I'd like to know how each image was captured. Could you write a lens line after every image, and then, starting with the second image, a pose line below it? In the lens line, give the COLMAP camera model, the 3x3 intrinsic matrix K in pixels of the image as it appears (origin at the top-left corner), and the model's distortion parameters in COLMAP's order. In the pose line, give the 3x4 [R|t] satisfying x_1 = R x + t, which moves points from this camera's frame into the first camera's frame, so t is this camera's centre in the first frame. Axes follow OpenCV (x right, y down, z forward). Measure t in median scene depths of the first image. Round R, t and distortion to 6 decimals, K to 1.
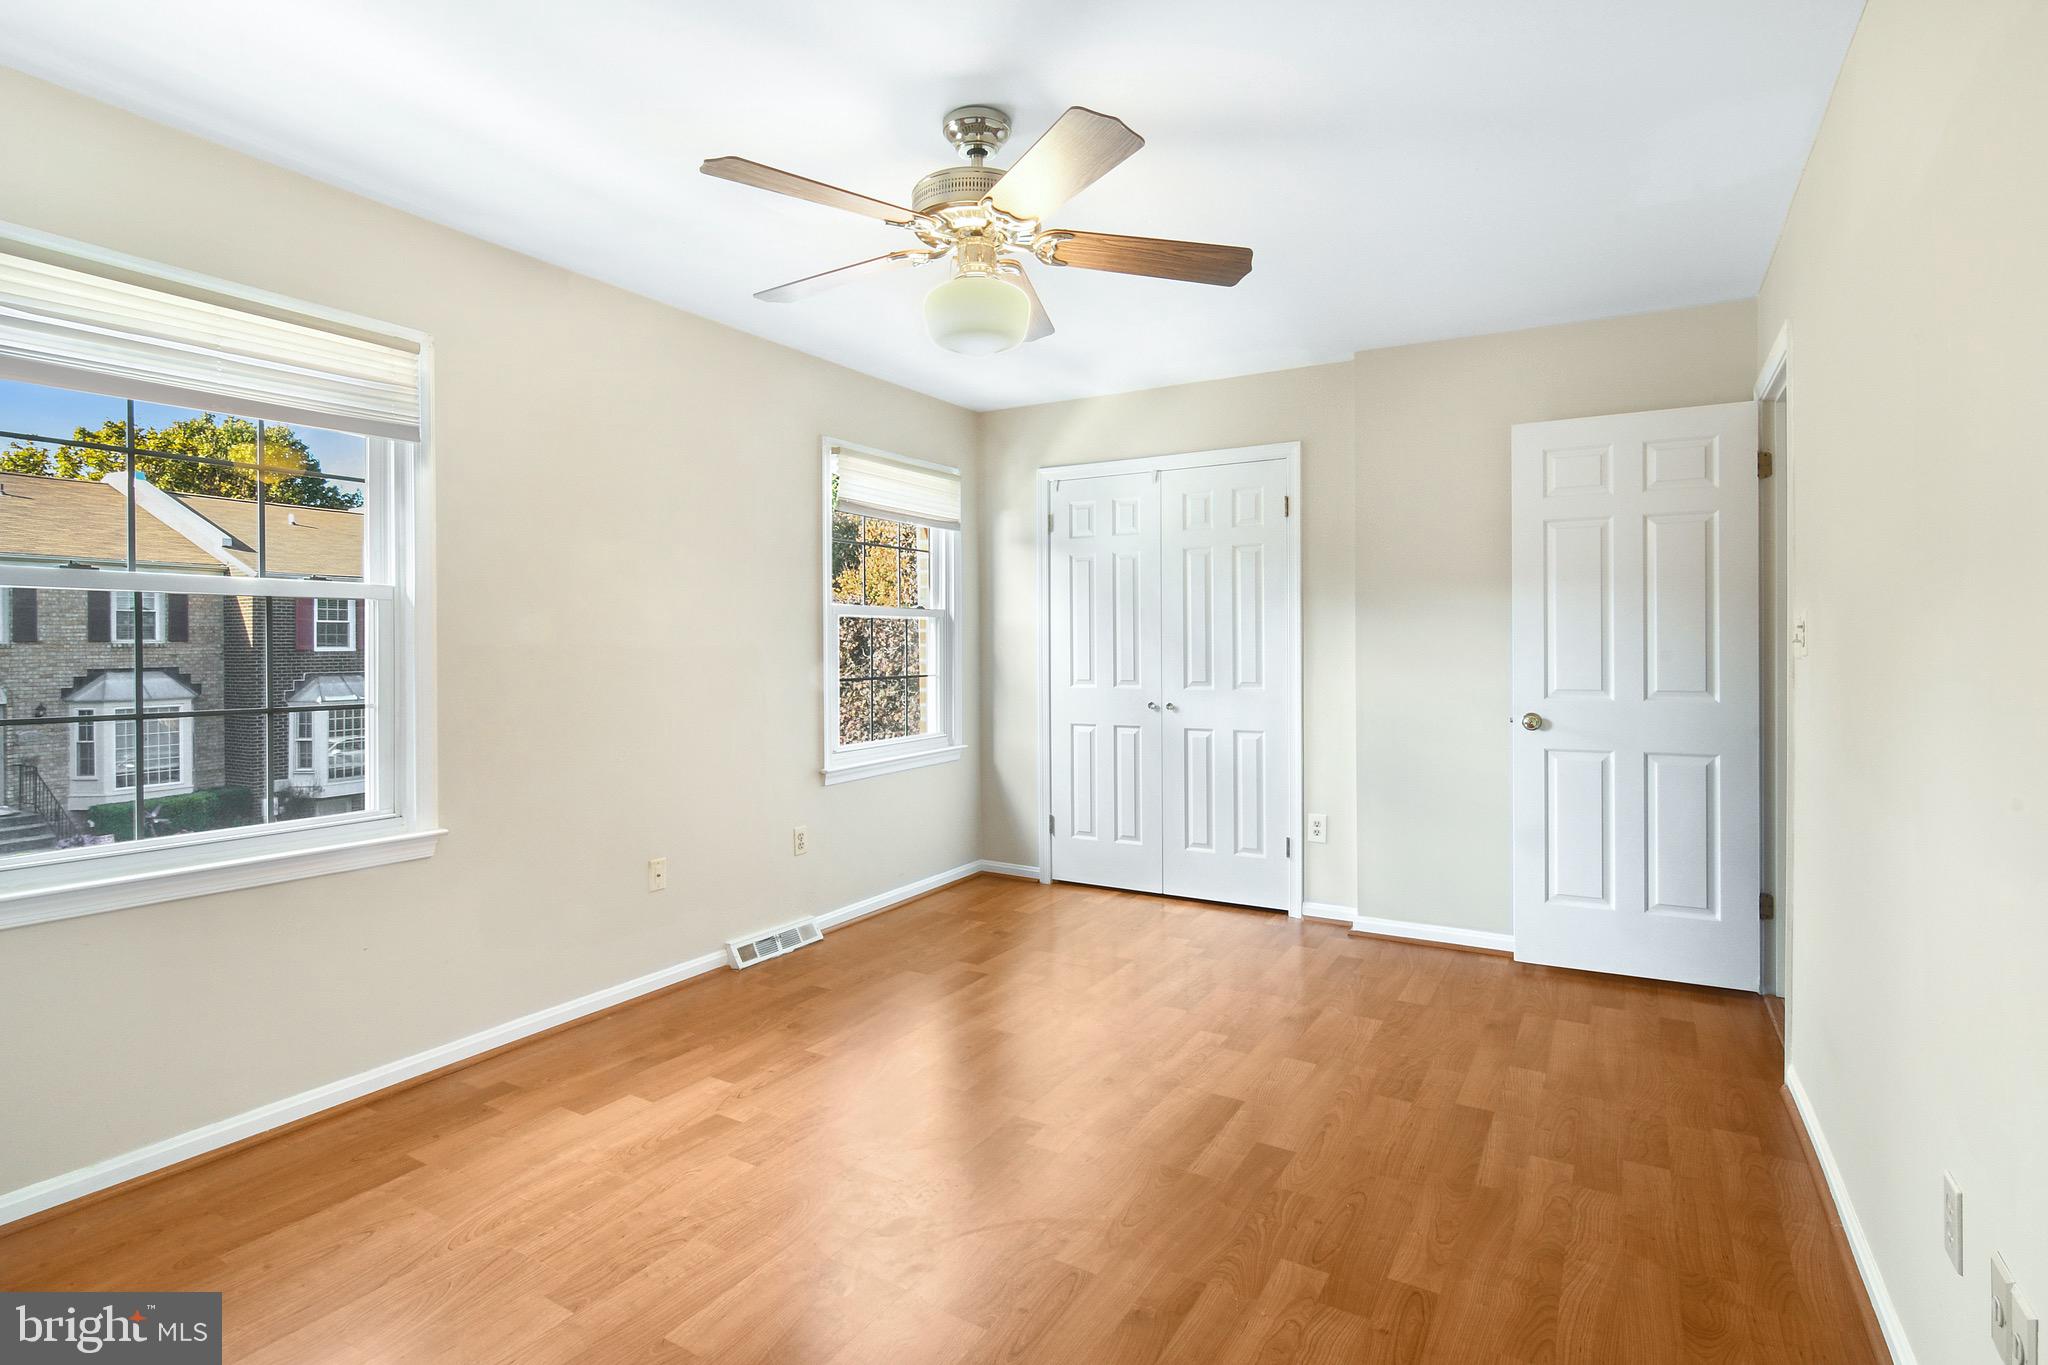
lens RADIAL K [[999.3, 0, 1027.0], [0, 999.3, 671.6], [0, 0, 1]] dist [-0.000261, 0.001767]
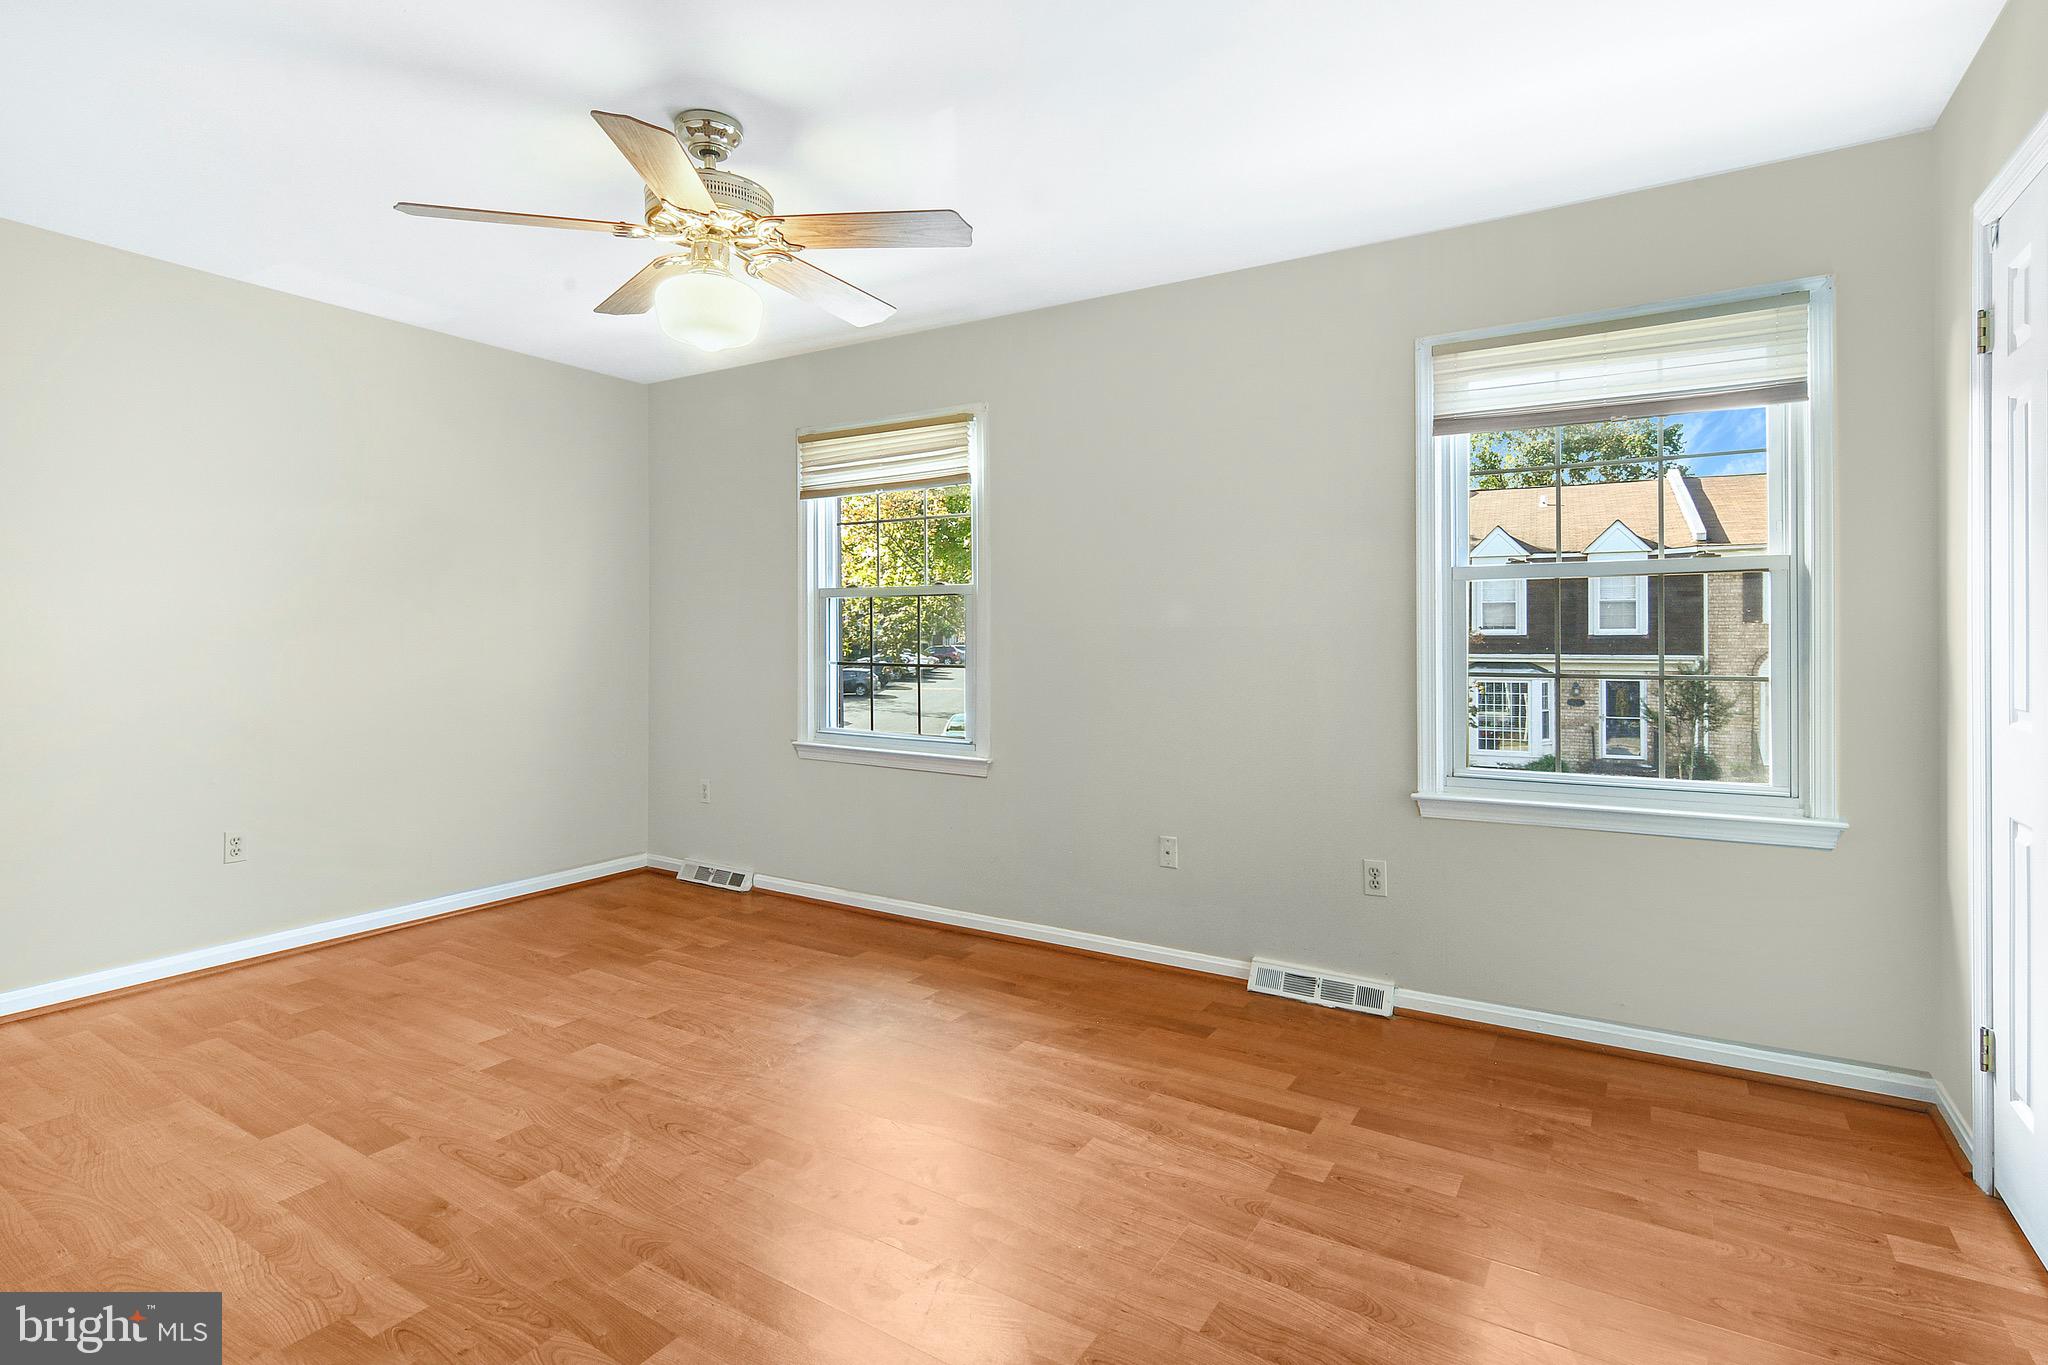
lens RADIAL K [[999.3, 0, 1044.2], [0, 999.3, 617.9], [0, 0, 1]] dist [-0.000261, 0.001767]
pose [[-0.033511, -0.004911, -0.999426, 0.680579], [-0.009259, 0.999947, -0.004604, -0.033470], [0.999395, 0.009099, -0.033555, 0.925420]]
